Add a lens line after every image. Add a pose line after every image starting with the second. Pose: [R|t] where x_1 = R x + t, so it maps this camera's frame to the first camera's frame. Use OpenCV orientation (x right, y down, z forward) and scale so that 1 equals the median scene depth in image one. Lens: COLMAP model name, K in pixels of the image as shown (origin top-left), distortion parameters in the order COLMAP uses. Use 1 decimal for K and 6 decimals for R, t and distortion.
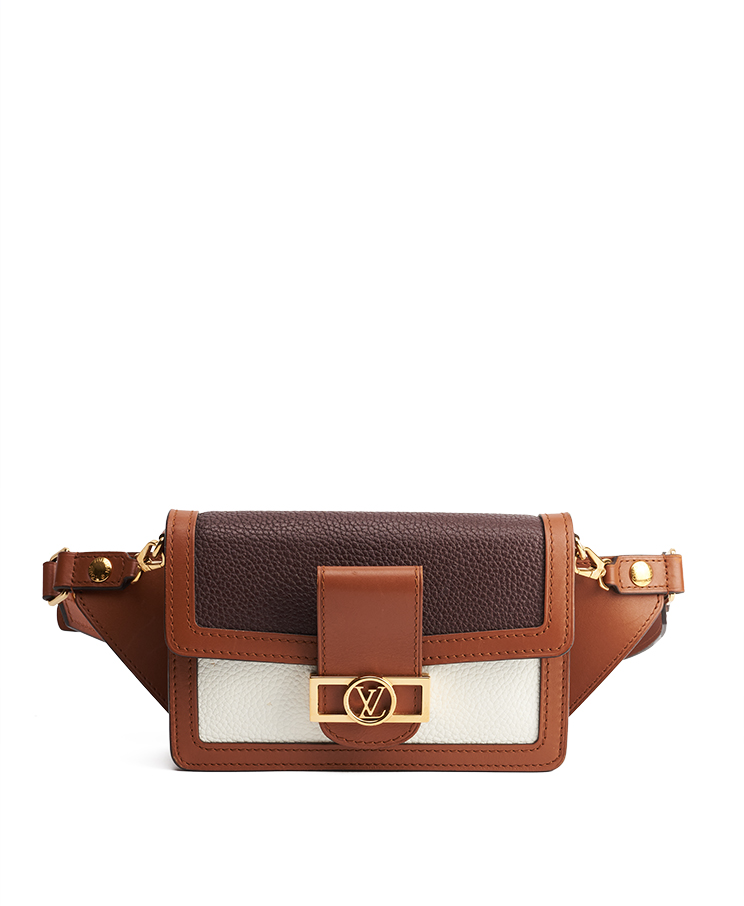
lens RADIAL K [[2973.9, 0, 372.0], [0, 2973.9, 453.0], [0, 0, 1]] dist [-0.324804, 1.621360]
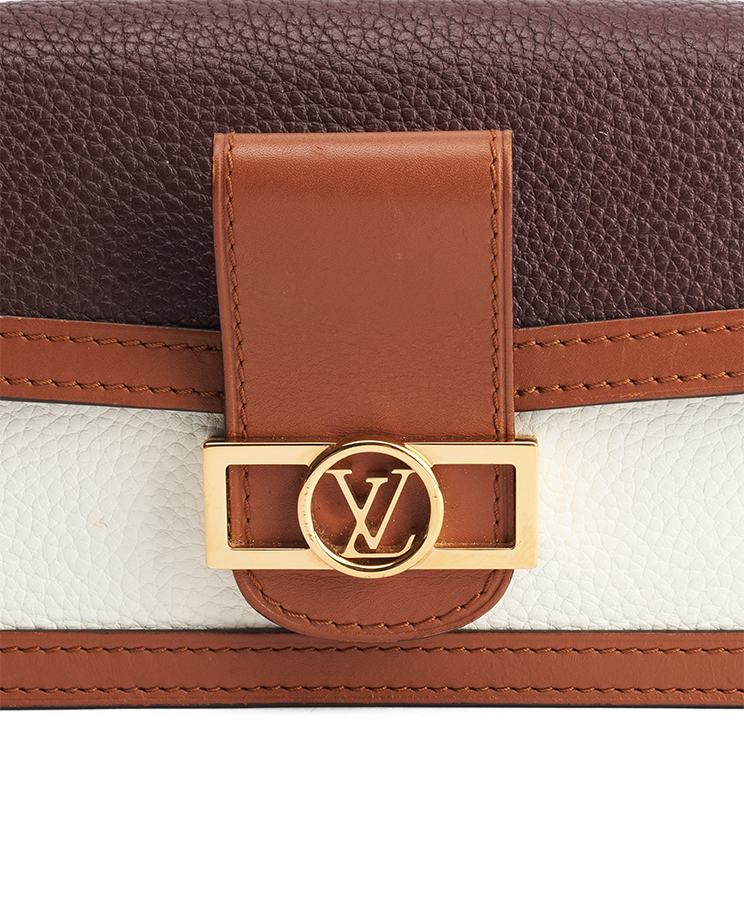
lens RADIAL K [[3660.3, 0, 372.0], [0, 3660.3, 453.0], [0, 0, 1]] dist [-0.051517, -2.235143]
pose [[0.999090, -0.008353, -0.041822, 0.018036], [0.009281, 0.999714, 0.022055, 0.066719], [0.041626, -0.022423, 0.998882, 0.554030]]
